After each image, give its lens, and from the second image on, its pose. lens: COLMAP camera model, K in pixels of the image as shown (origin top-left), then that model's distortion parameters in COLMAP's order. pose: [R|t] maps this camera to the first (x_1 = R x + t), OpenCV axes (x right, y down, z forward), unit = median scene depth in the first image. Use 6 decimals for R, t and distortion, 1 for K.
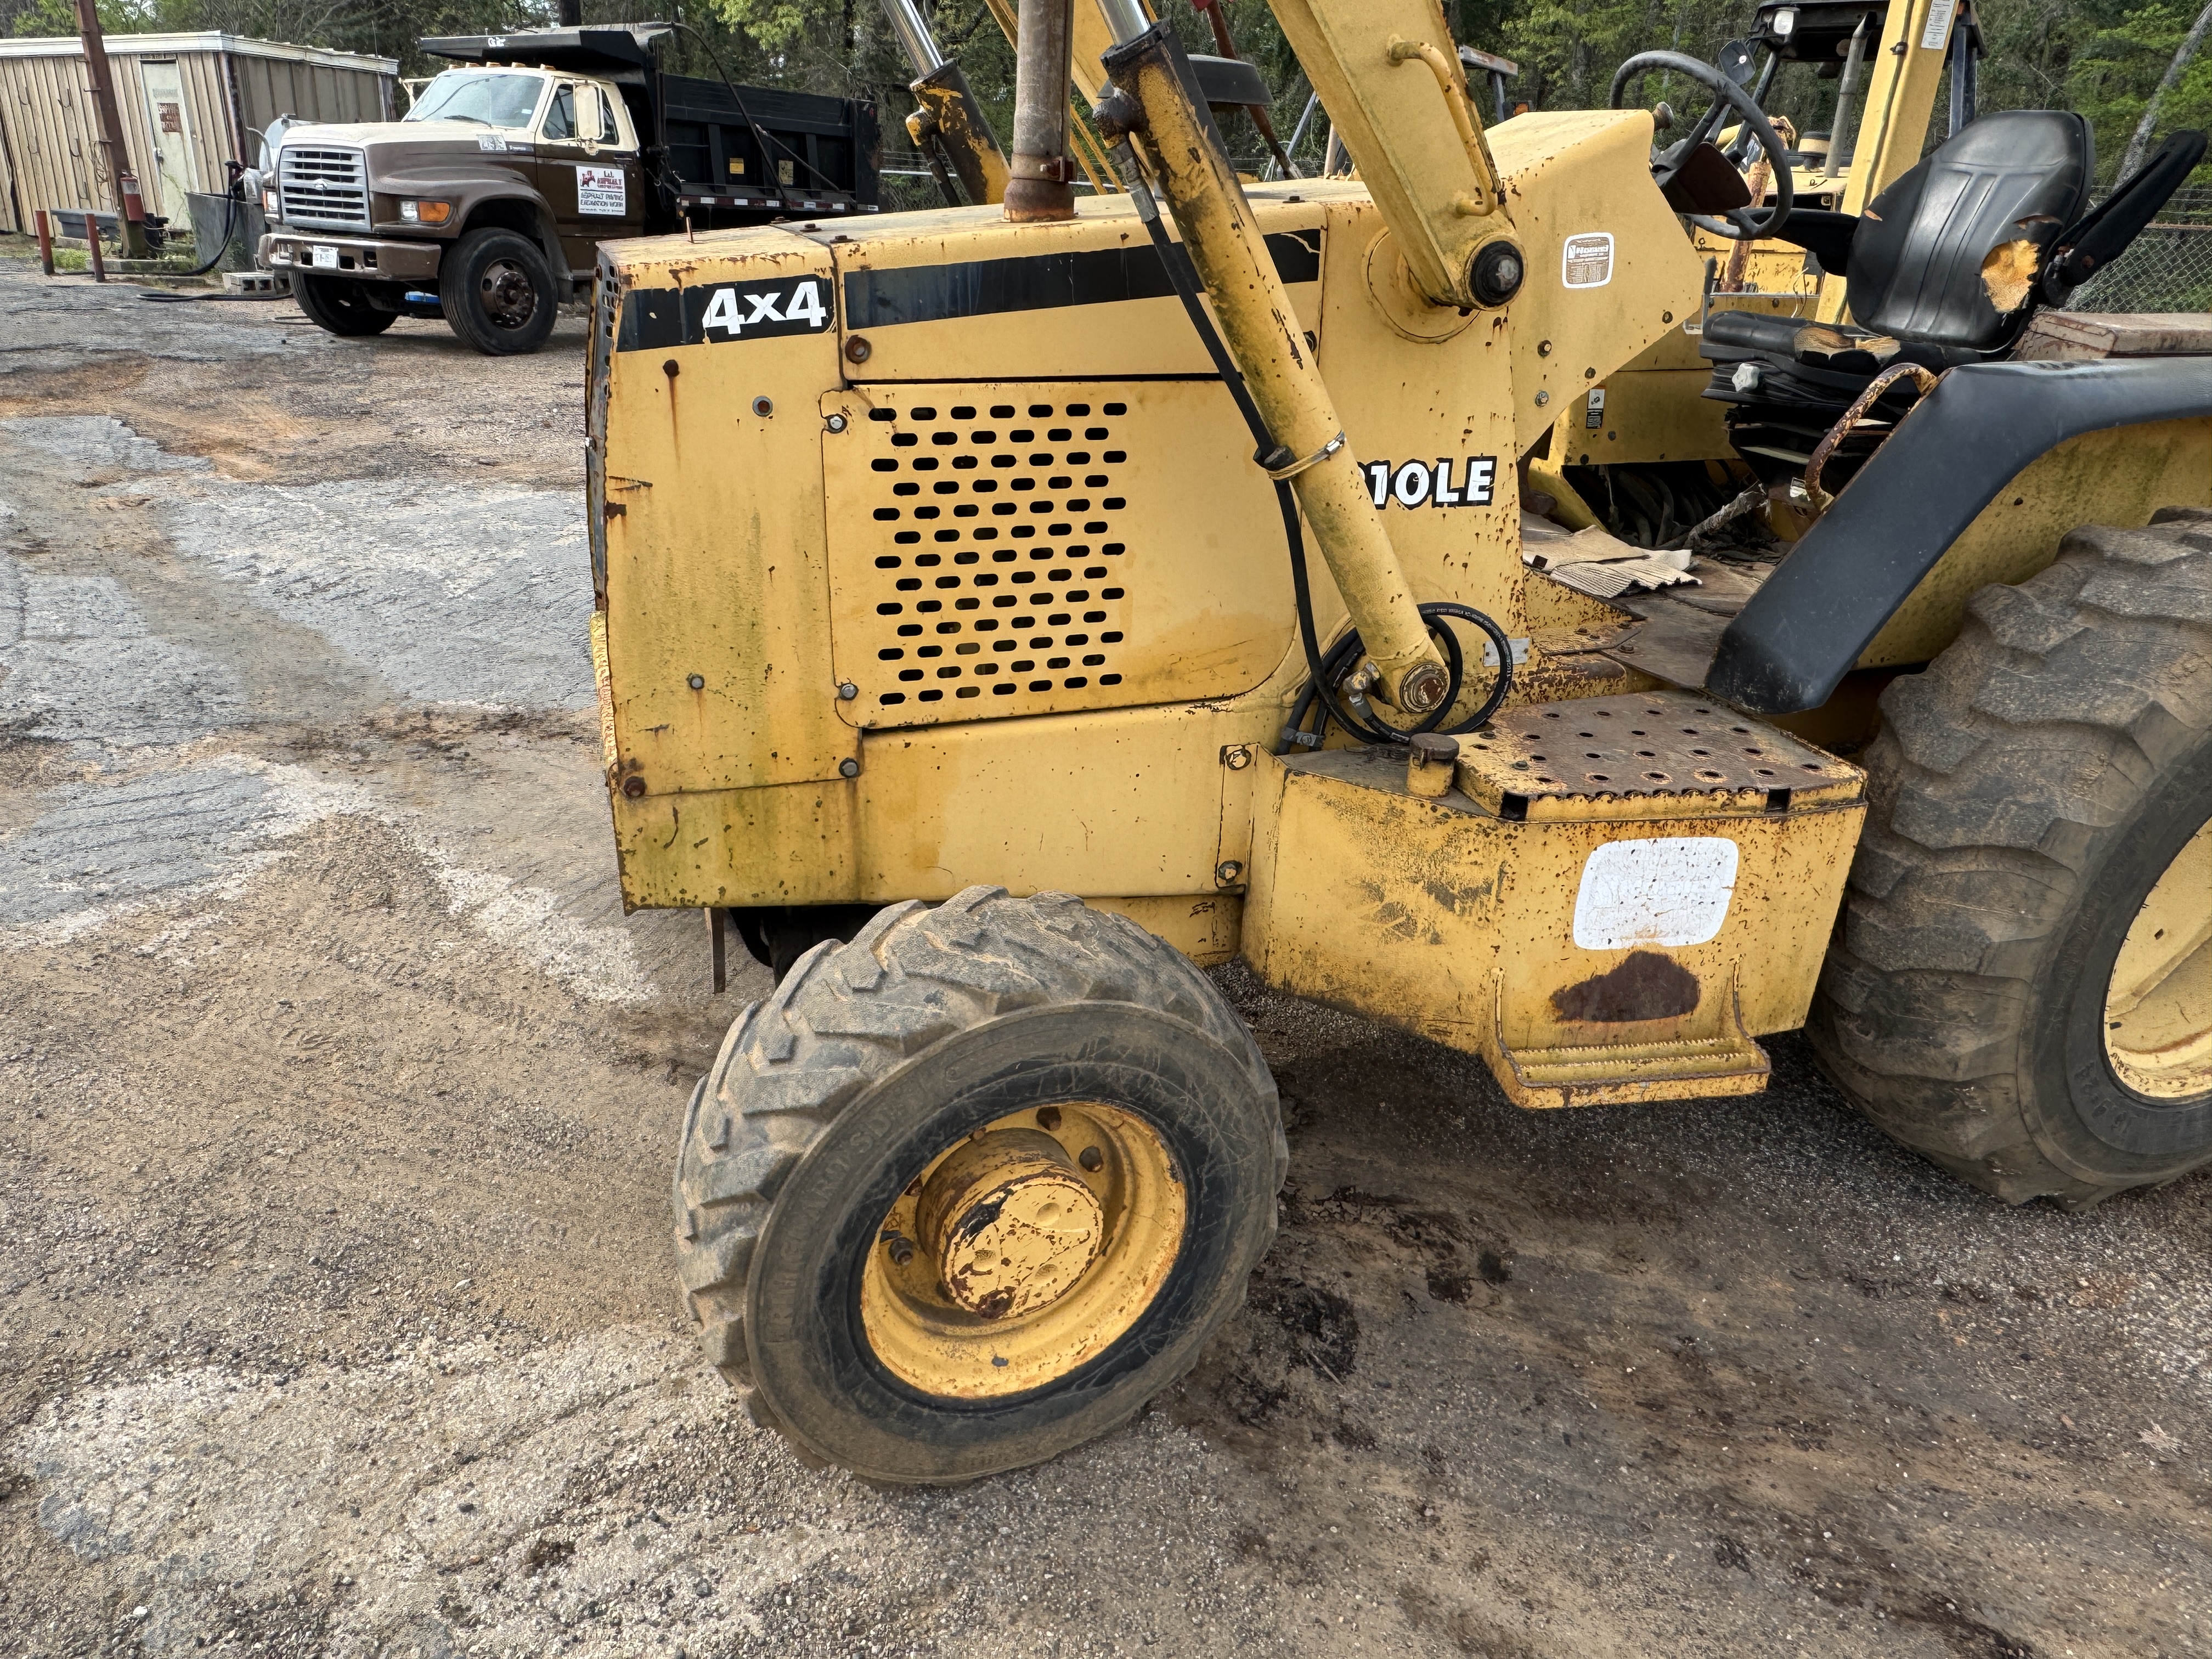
lens RADIAL K [[1444.5, 0, 1092.1], [0, 1444.5, 825.6], [0, 0, 1]] dist [-0.004437, 0.001279]
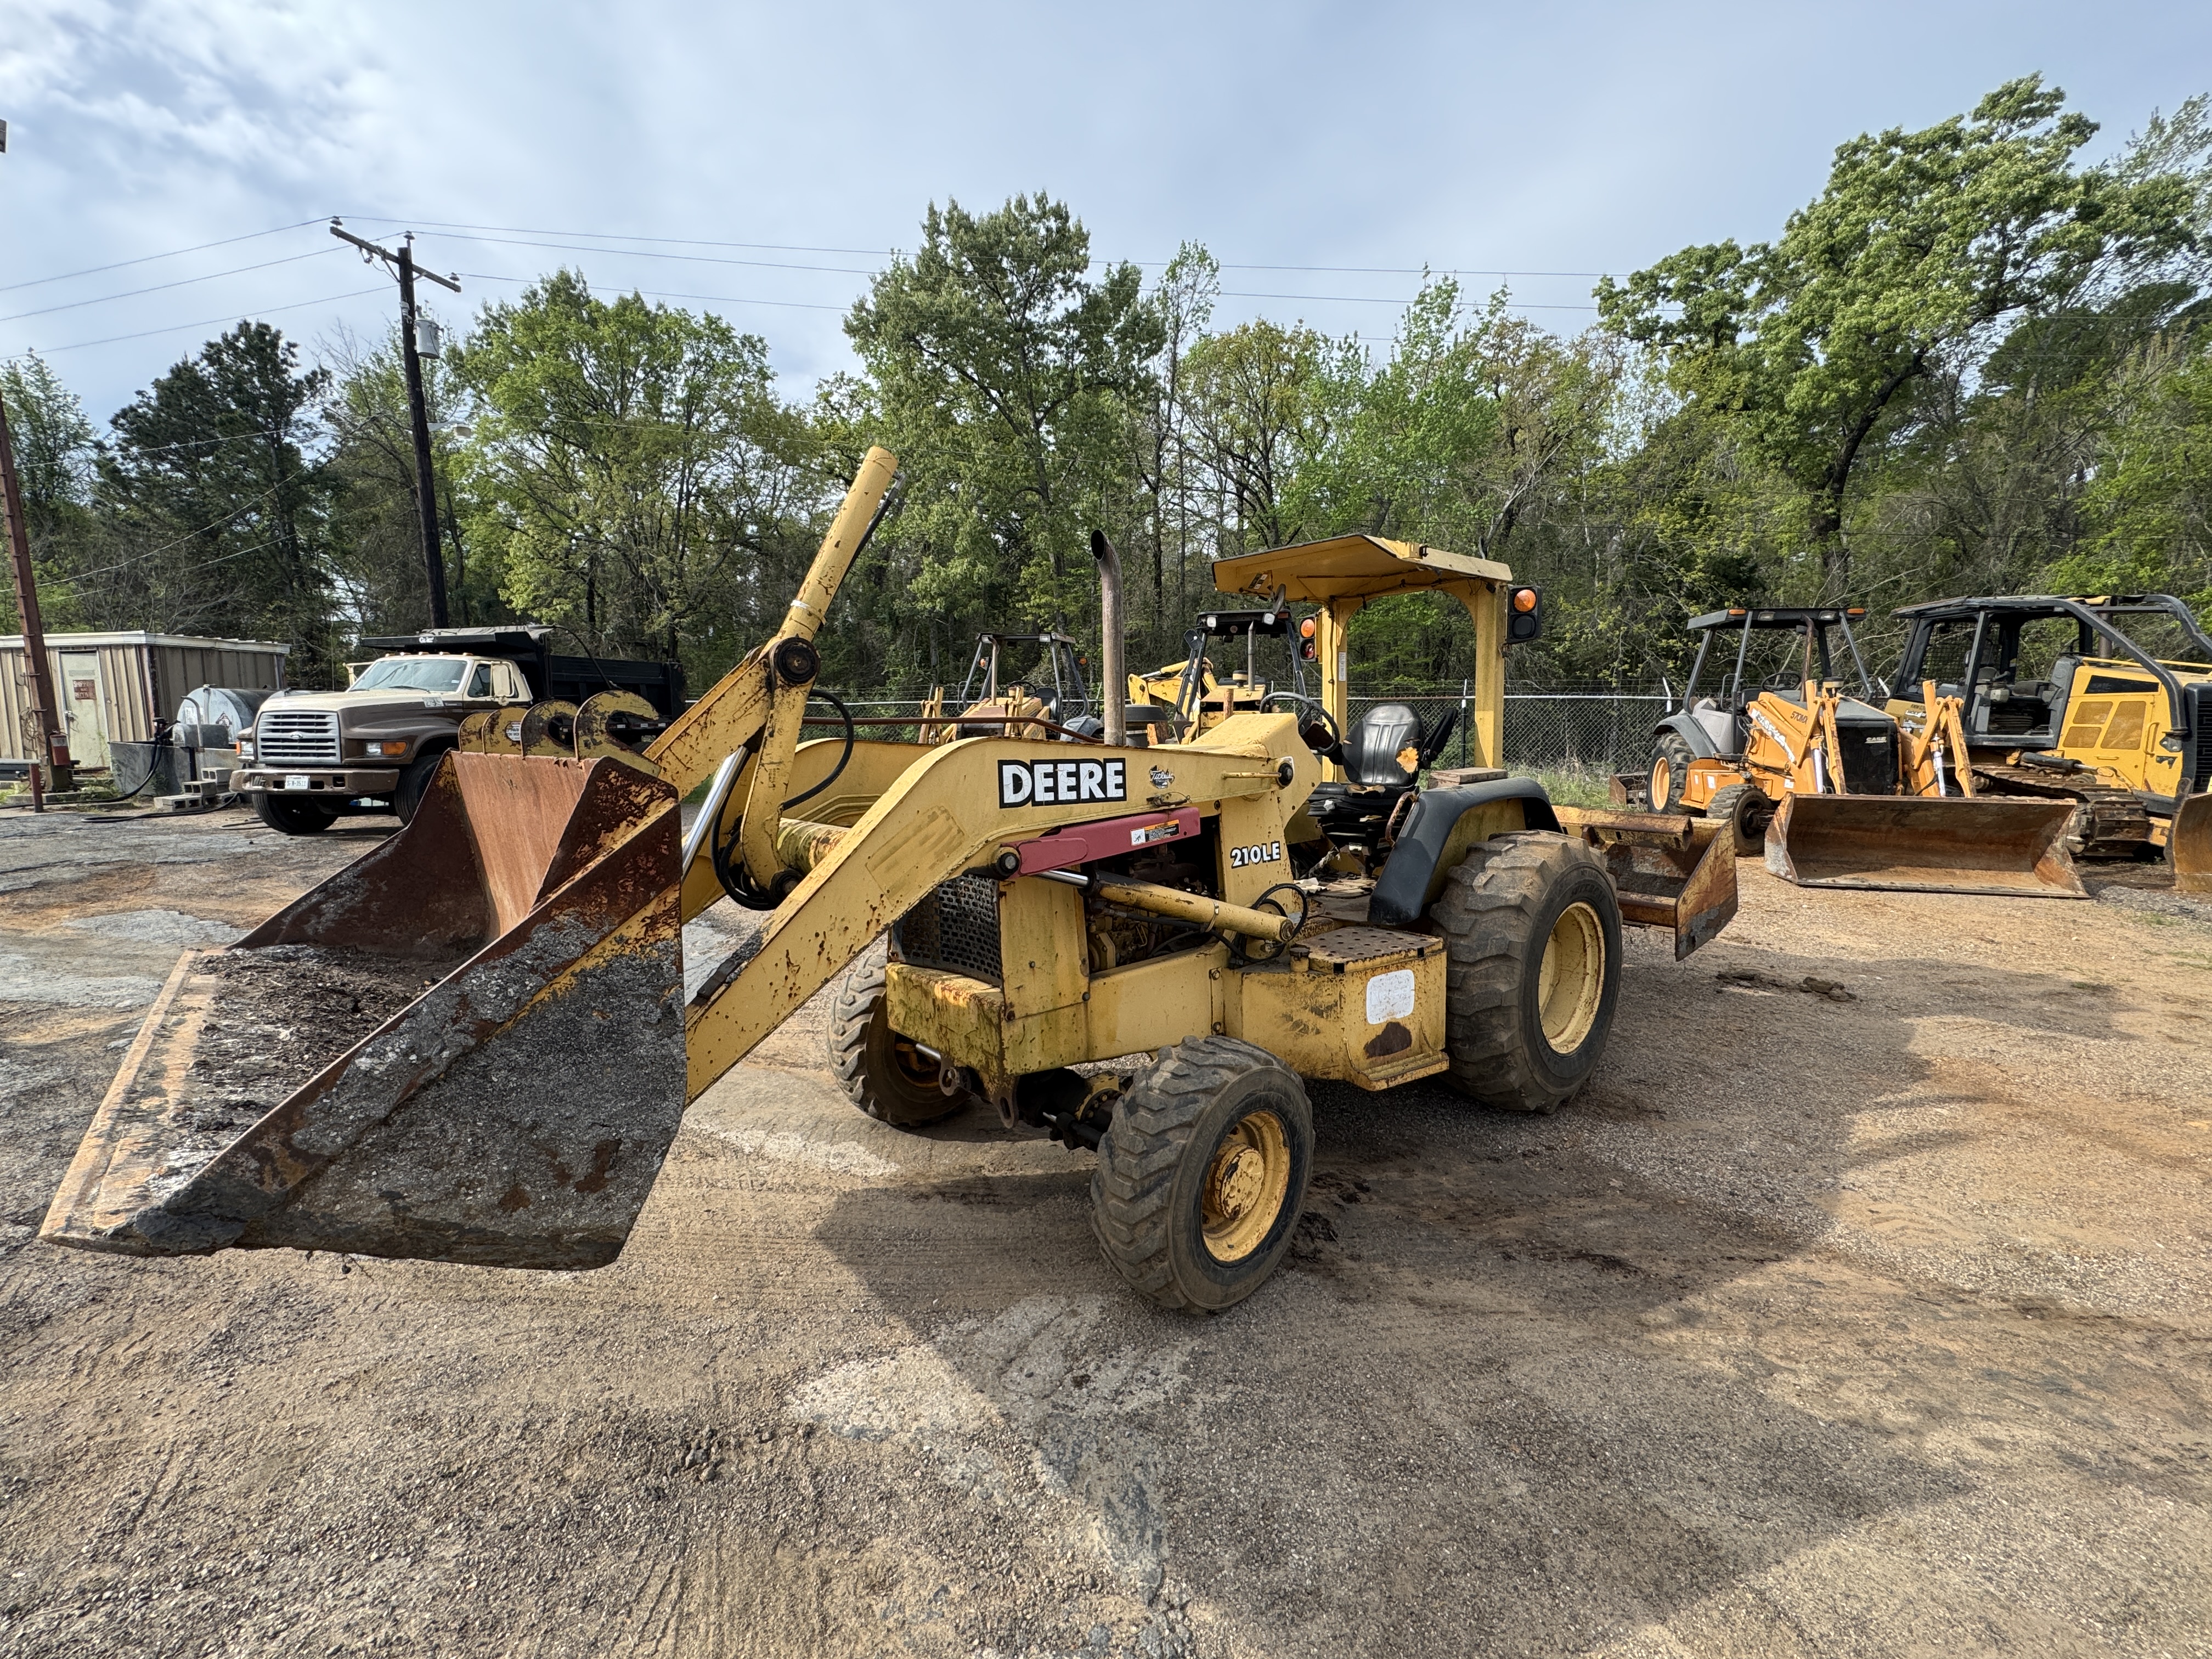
lens RADIAL K [[973.8, 0, 1106.9], [0, 973.8, 712.2], [0, 0, 1]] dist [-0.017275, -0.000355]
pose [[0.932591, -0.057883, 0.356263, -0.570857], [0.187355, 0.921294, -0.340756, 0.065939], [-0.308499, 0.384534, 0.870036, -0.453468]]
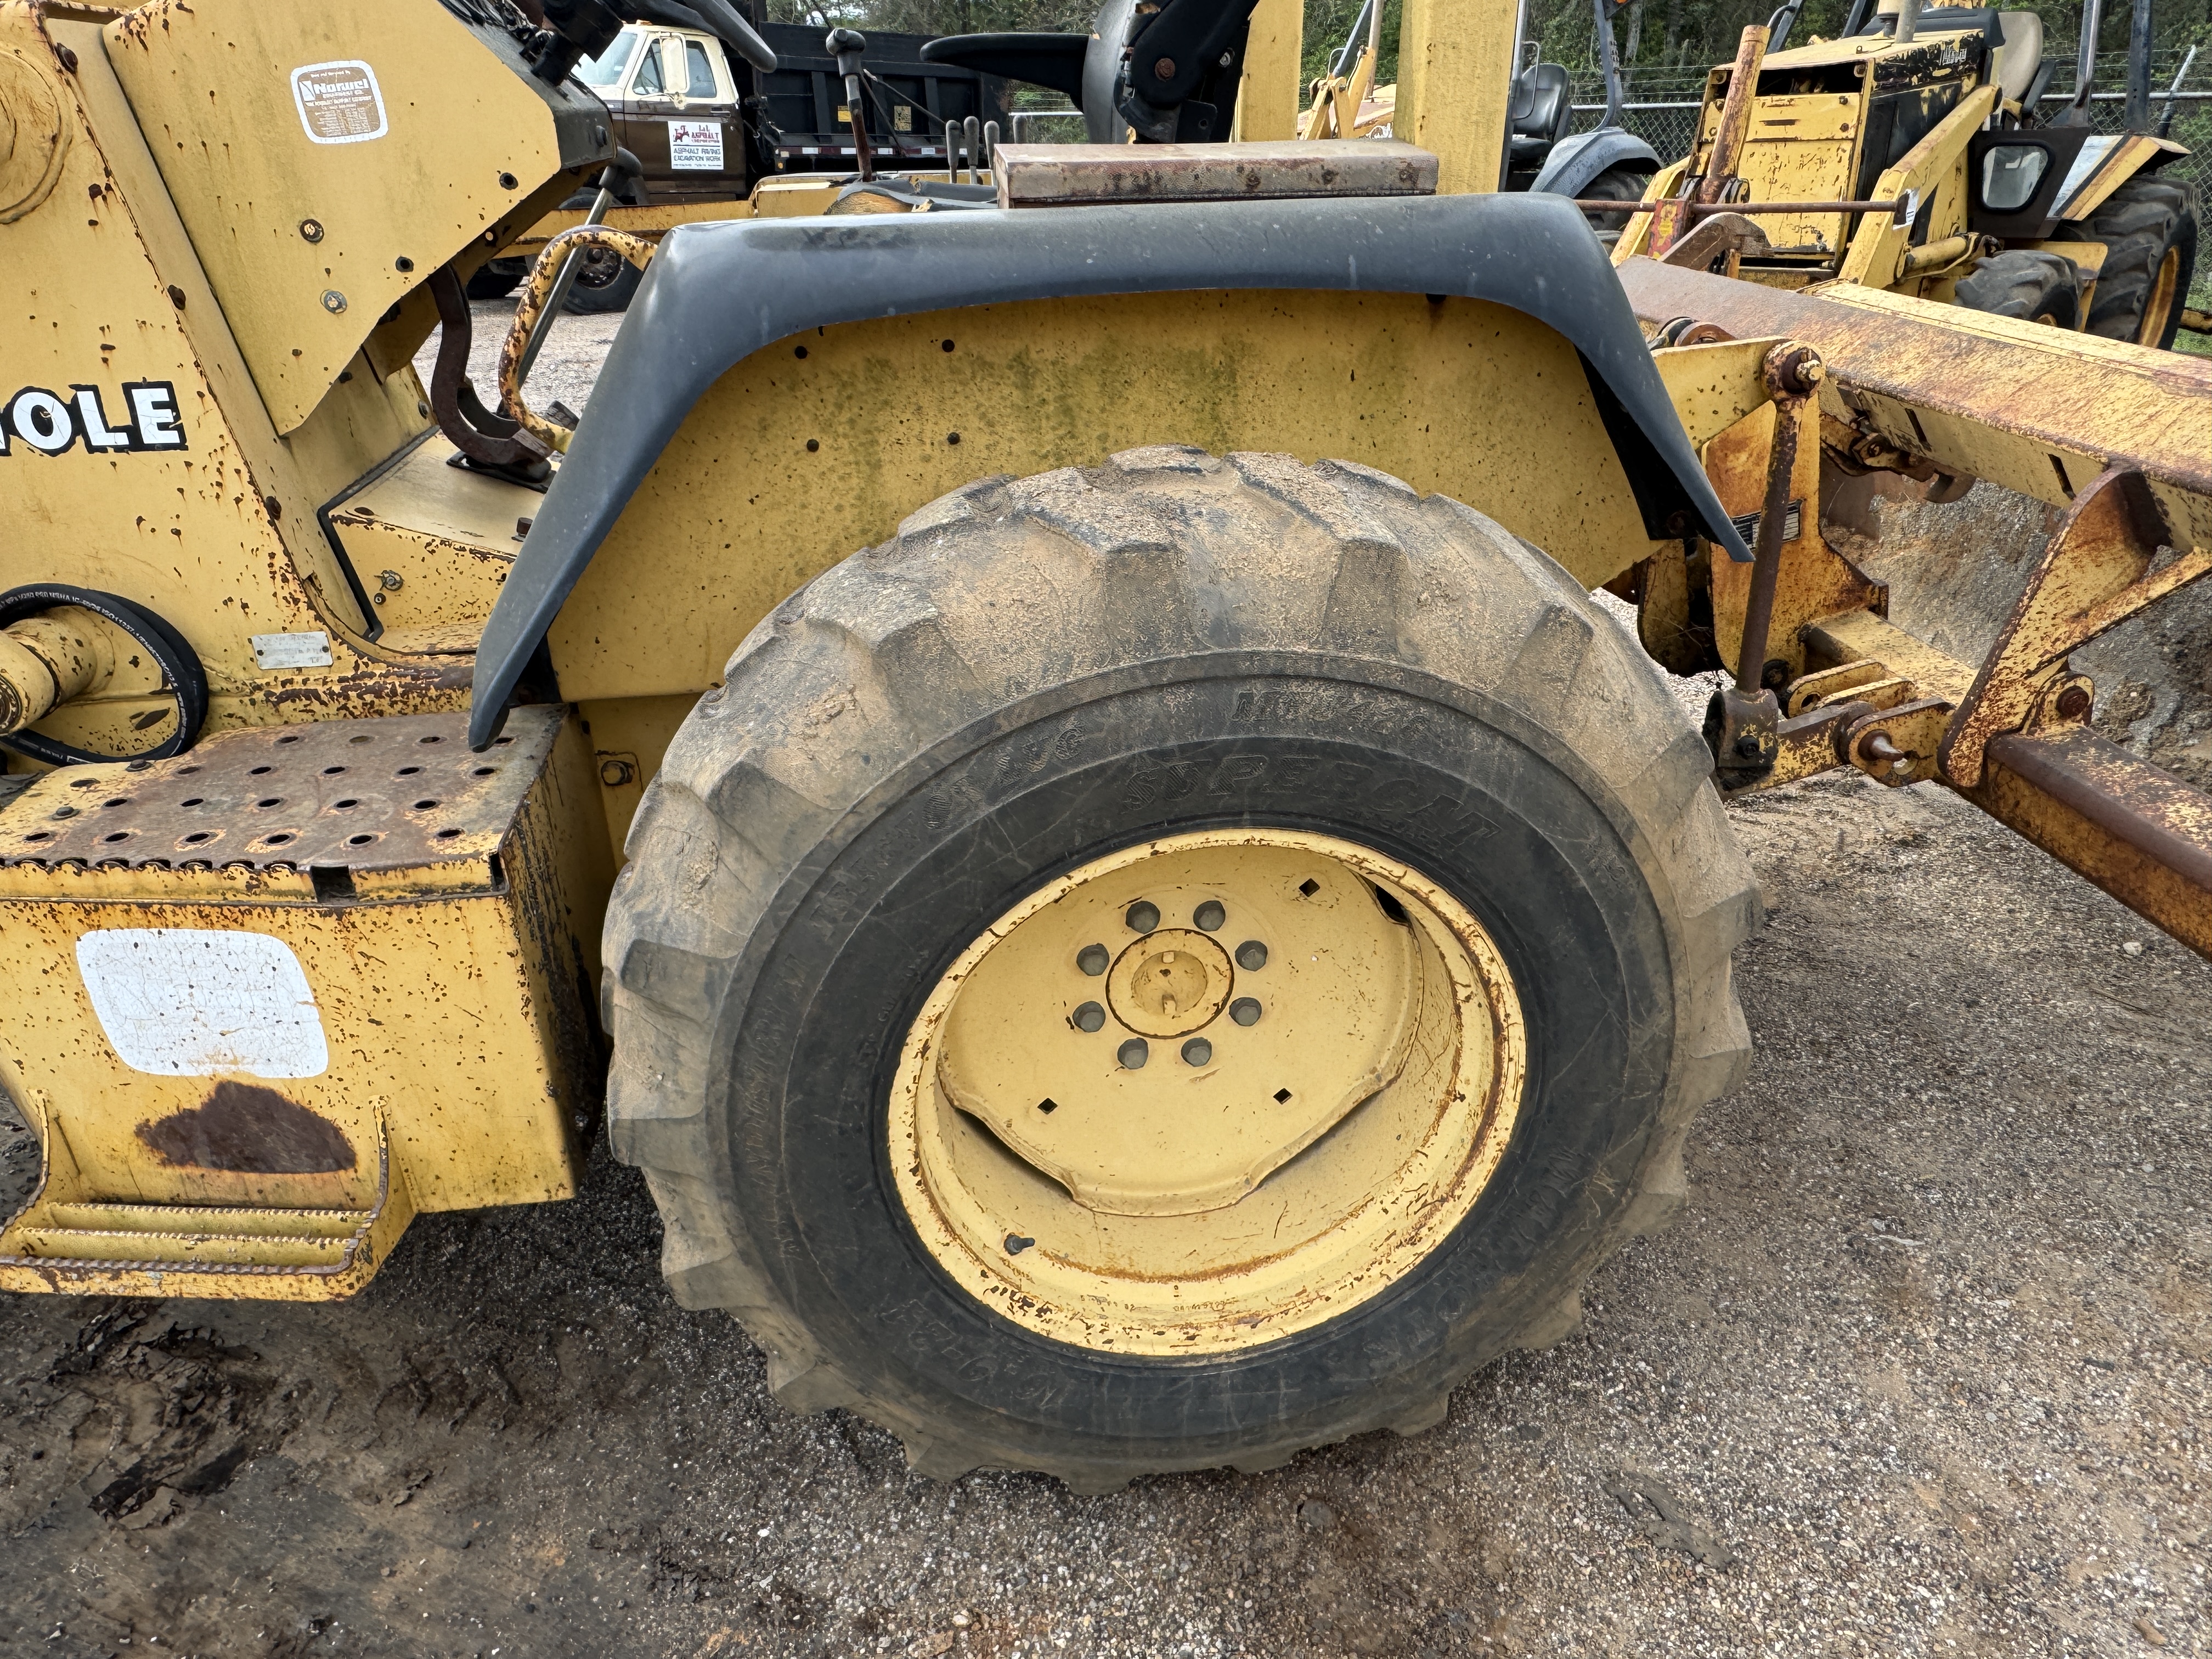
lens RADIAL K [[1442.3, 0, 1106.0], [0, 1442.3, 829.5], [0, 0, 1]] dist [-0.001703, 0.001227]
pose [[0.976955, 0.048382, -0.207887, 0.845239], [-0.041940, 0.998497, 0.035291, -0.071426], [0.209282, -0.025759, 0.977516, 0.359883]]
